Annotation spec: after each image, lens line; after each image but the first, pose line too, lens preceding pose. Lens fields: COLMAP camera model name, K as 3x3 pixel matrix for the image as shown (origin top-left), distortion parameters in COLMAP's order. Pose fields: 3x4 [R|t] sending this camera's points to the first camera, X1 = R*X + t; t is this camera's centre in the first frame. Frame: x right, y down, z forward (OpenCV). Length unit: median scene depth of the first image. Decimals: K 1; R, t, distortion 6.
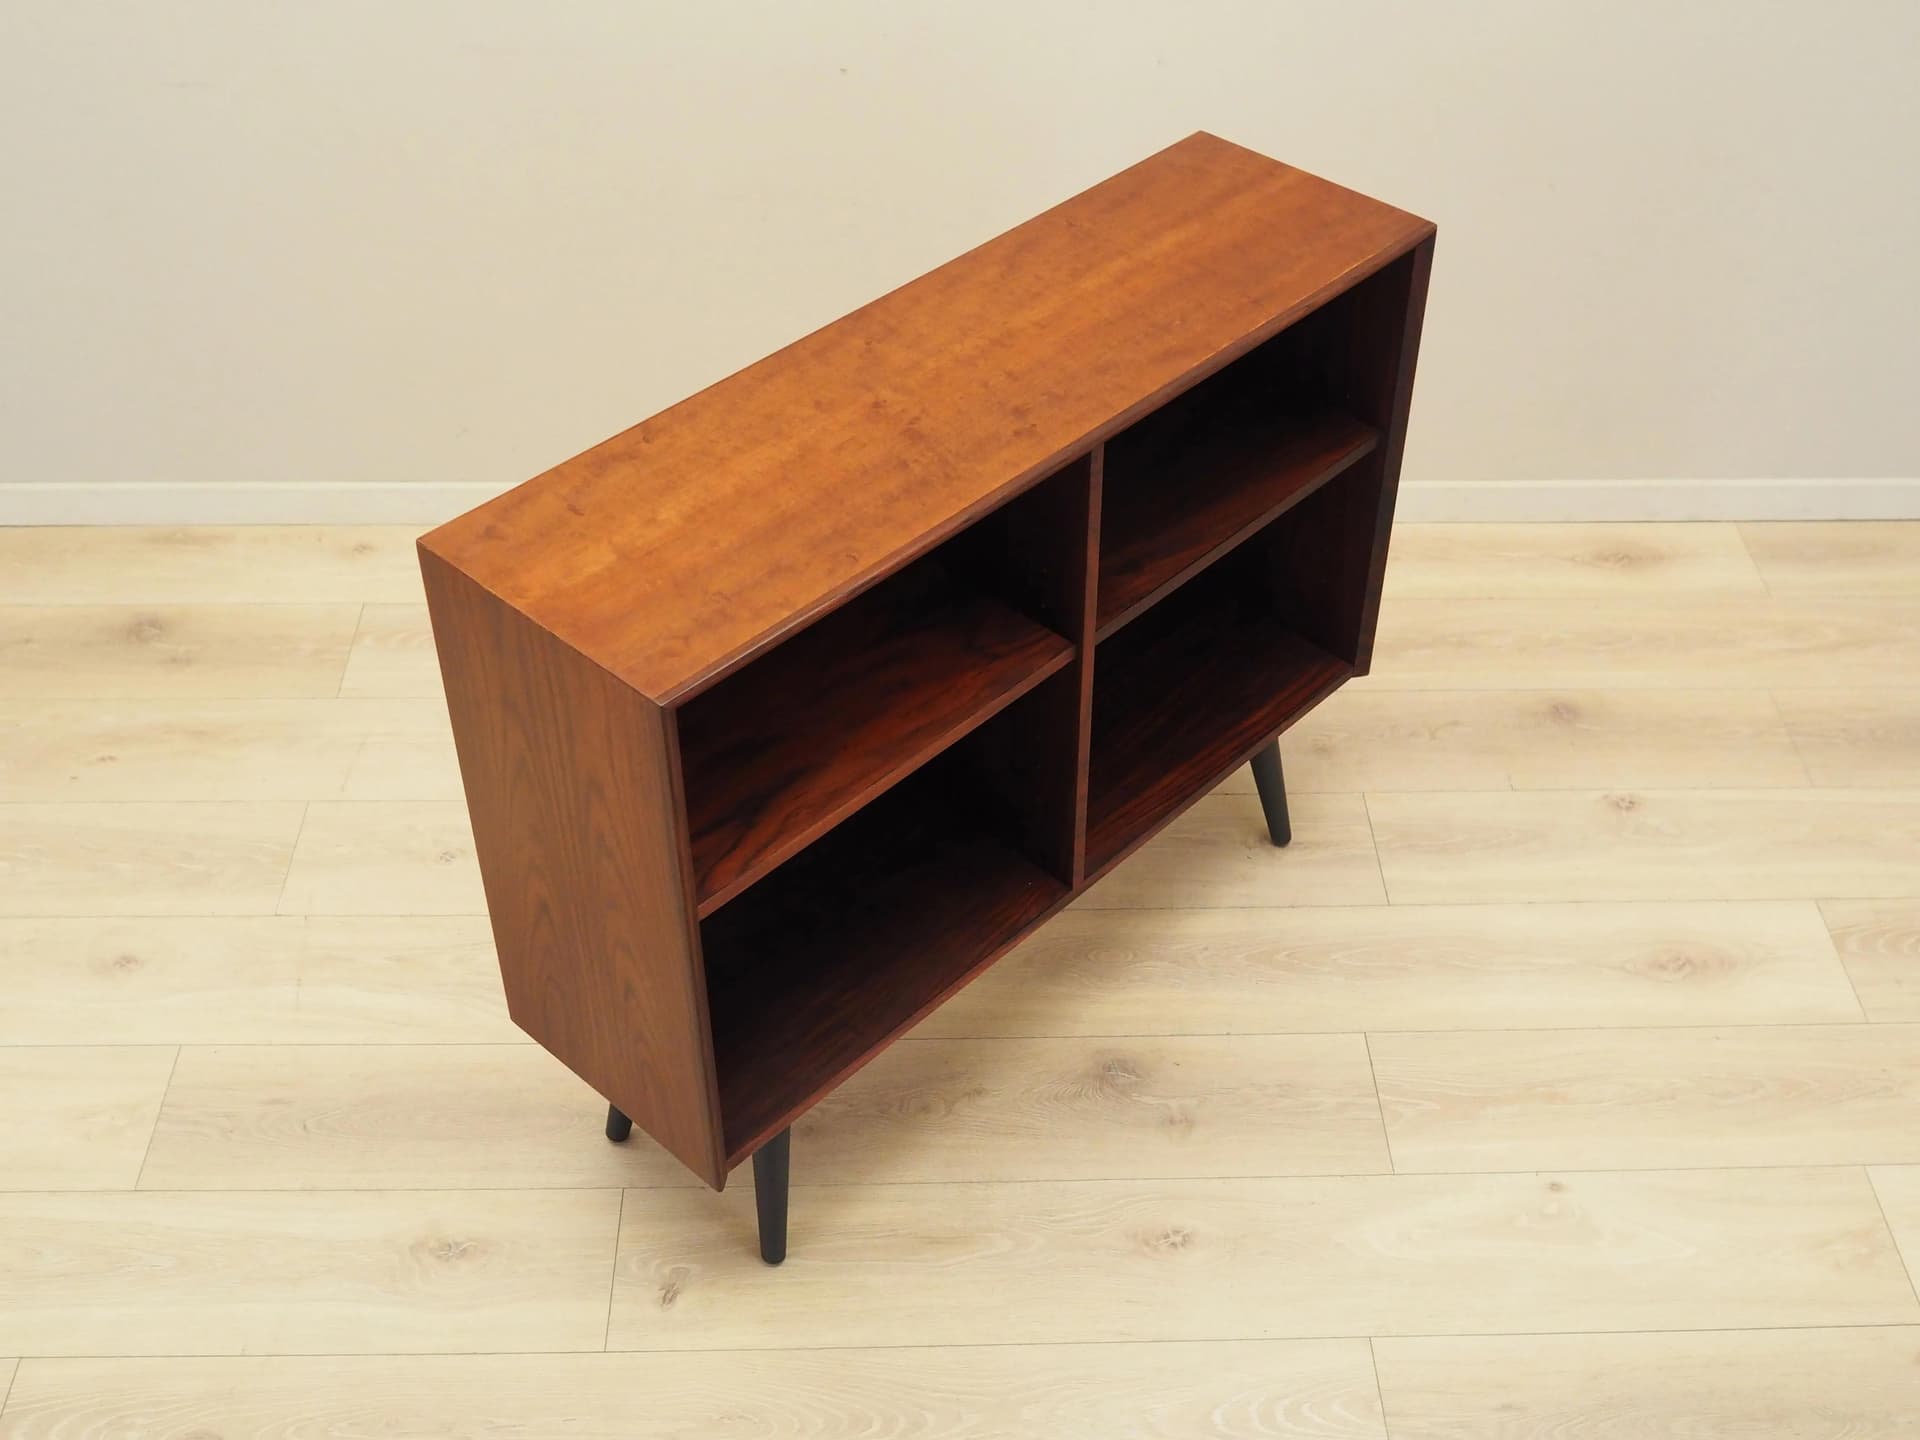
lens RADIAL K [[1982.9, 0, 960.0], [0, 1982.9, 720.0], [0, 0, 1]] dist [-0.006835, -0.014736]
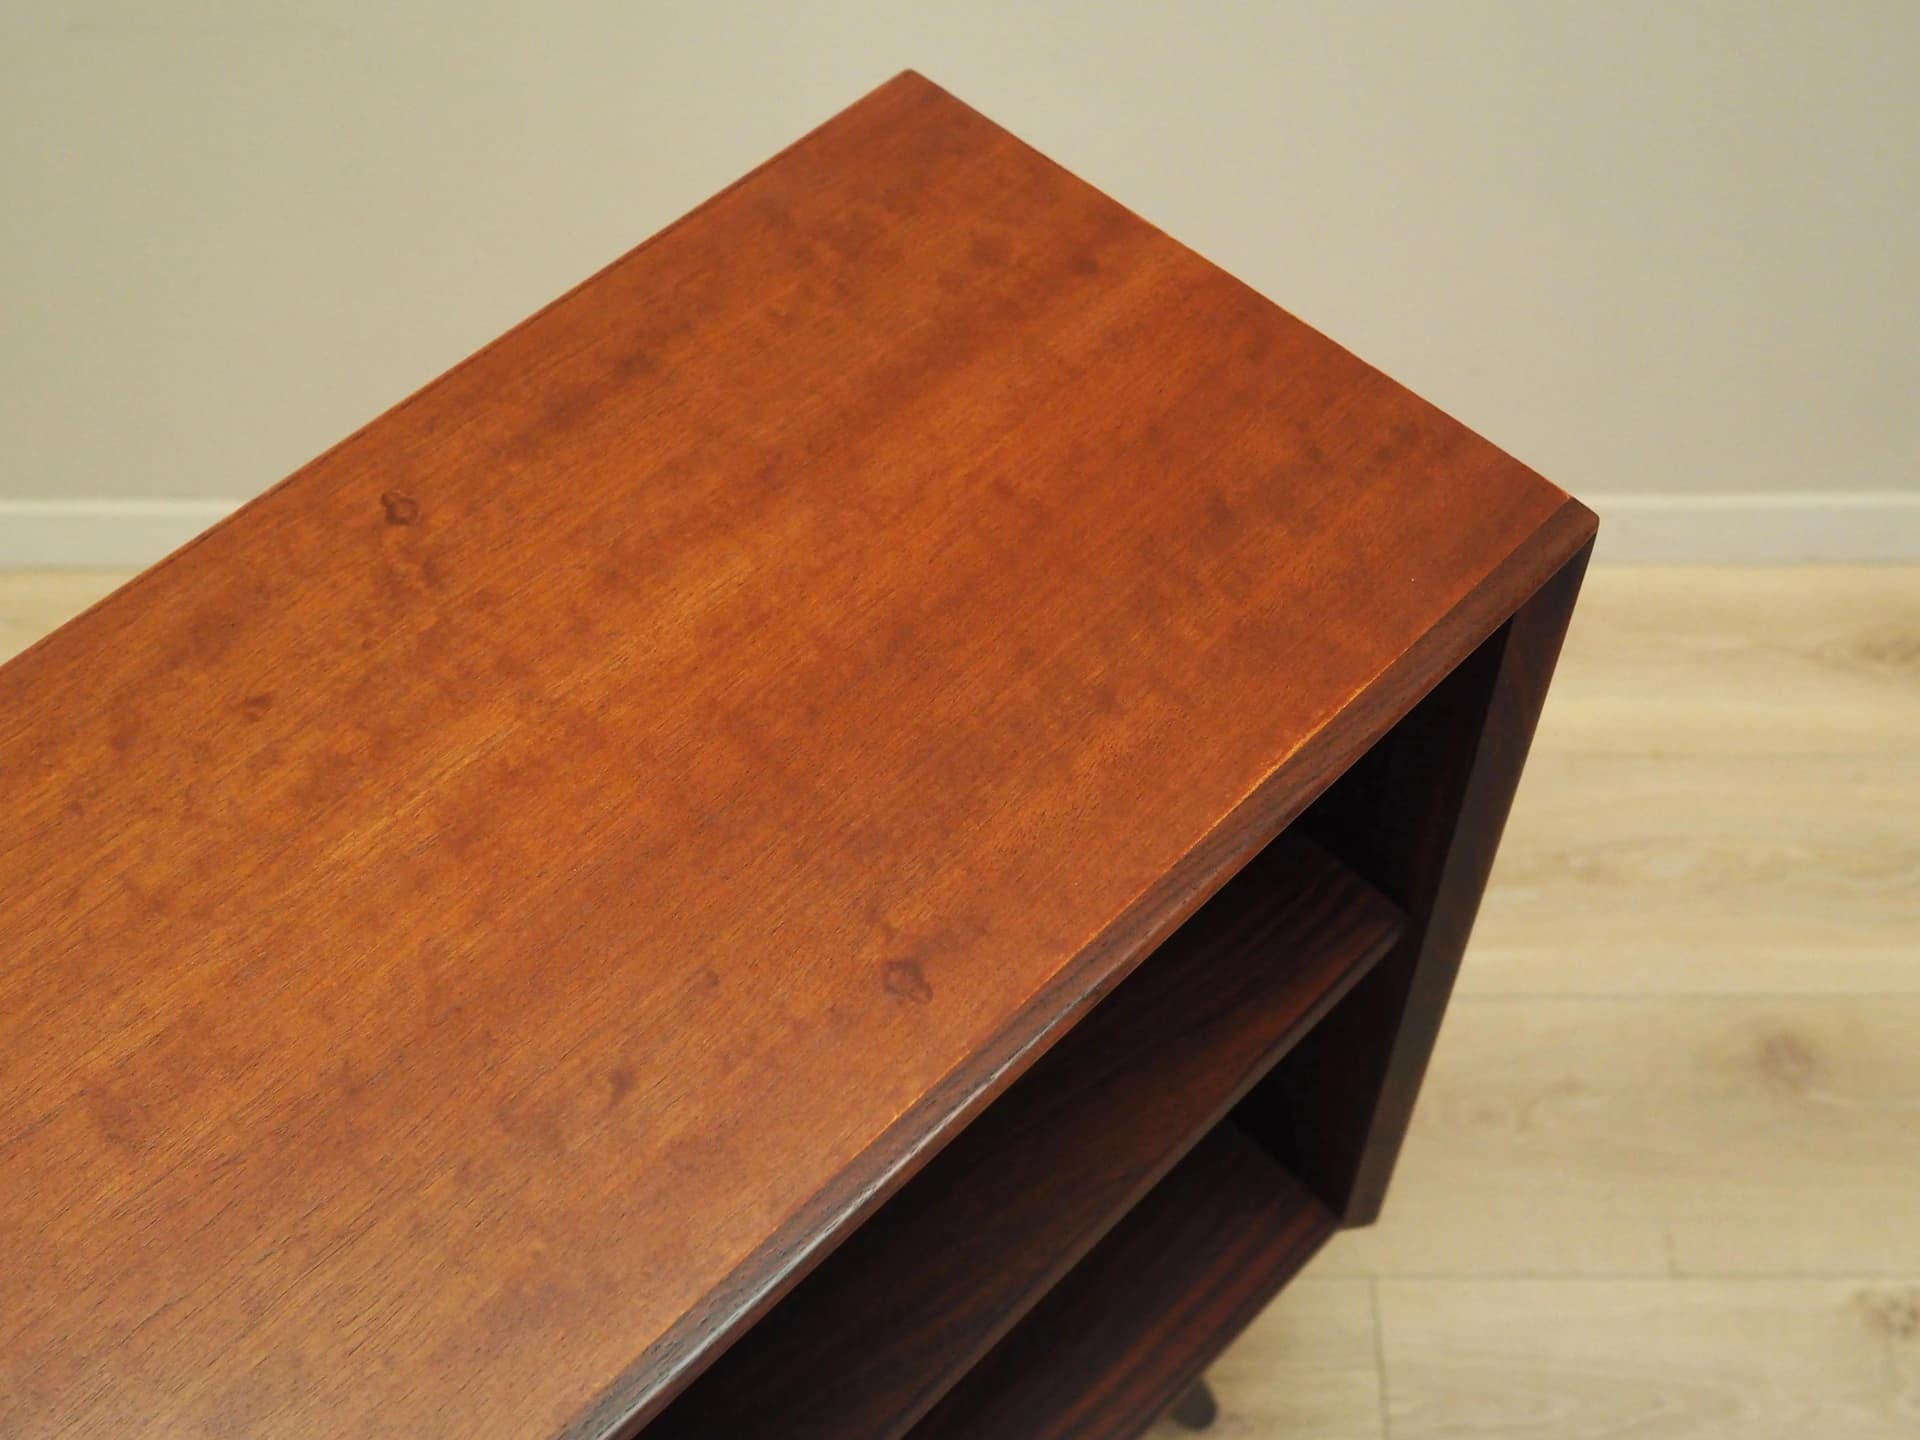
lens RADIAL K [[1982.9, 0, 960.0], [0, 1982.9, 720.0], [0, 0, 1]] dist [-0.006835, -0.014736]
pose [[0.998457, 0.008361, -0.054891, 0.157929], [0.005212, 0.970119, 0.242575, -0.287159], [0.055279, -0.242487, 0.968579, 0.684015]]
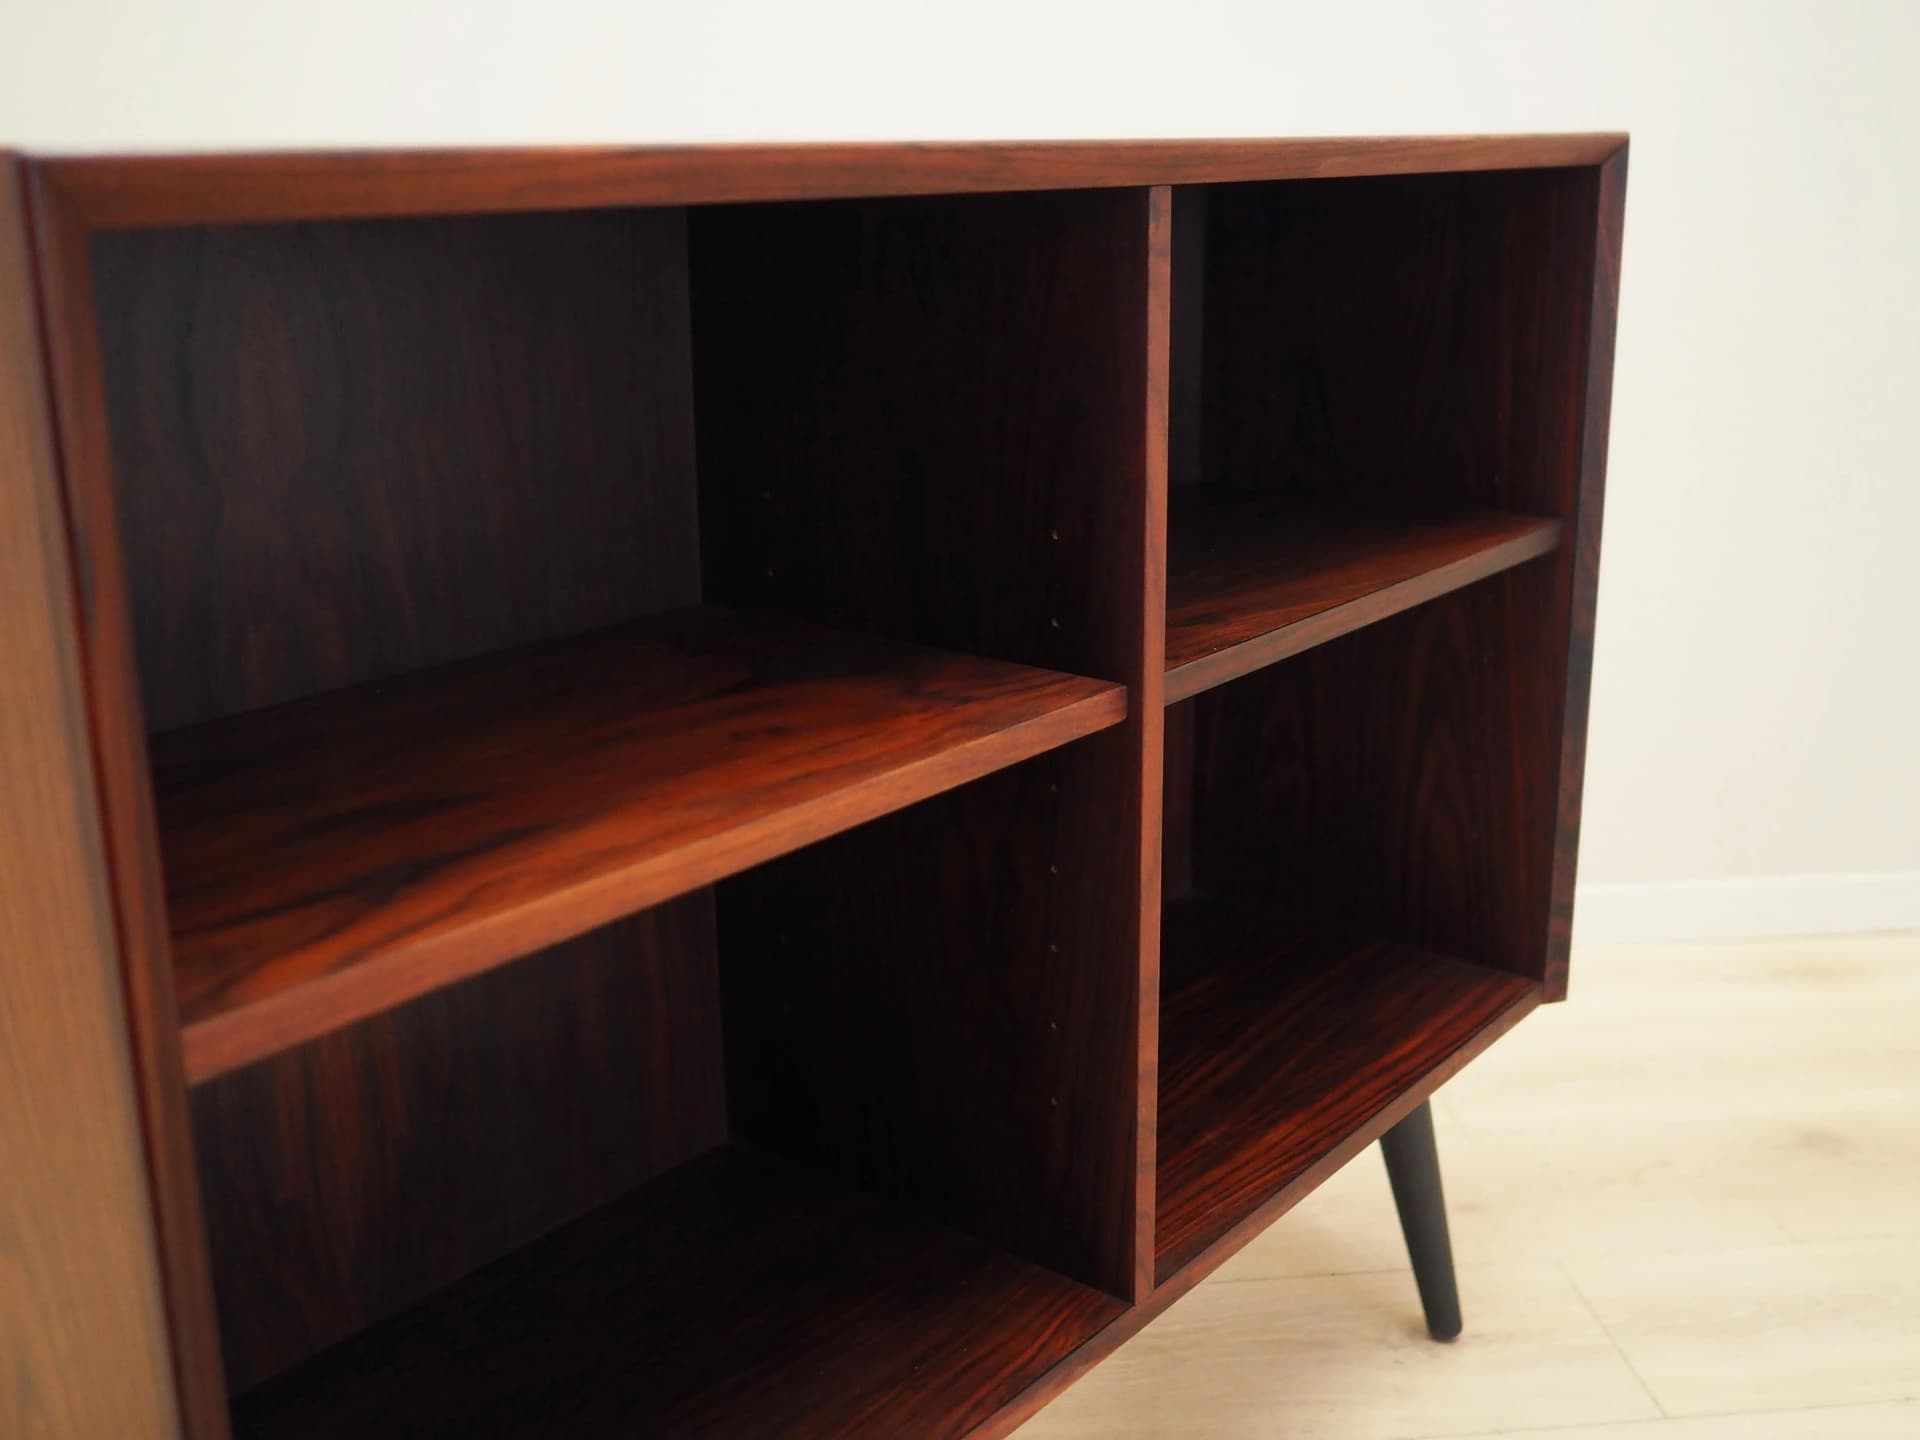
lens RADIAL K [[1941.5, 0, 998.8], [0, 1941.5, 720.7], [0, 0, 1]] dist [-0.015196, -0.009775]
pose [[0.995587, -0.025535, 0.090302, -0.015647], [0.061020, 0.907217, -0.416213, 0.155476], [-0.071295, 0.419887, 0.904772, 0.531361]]
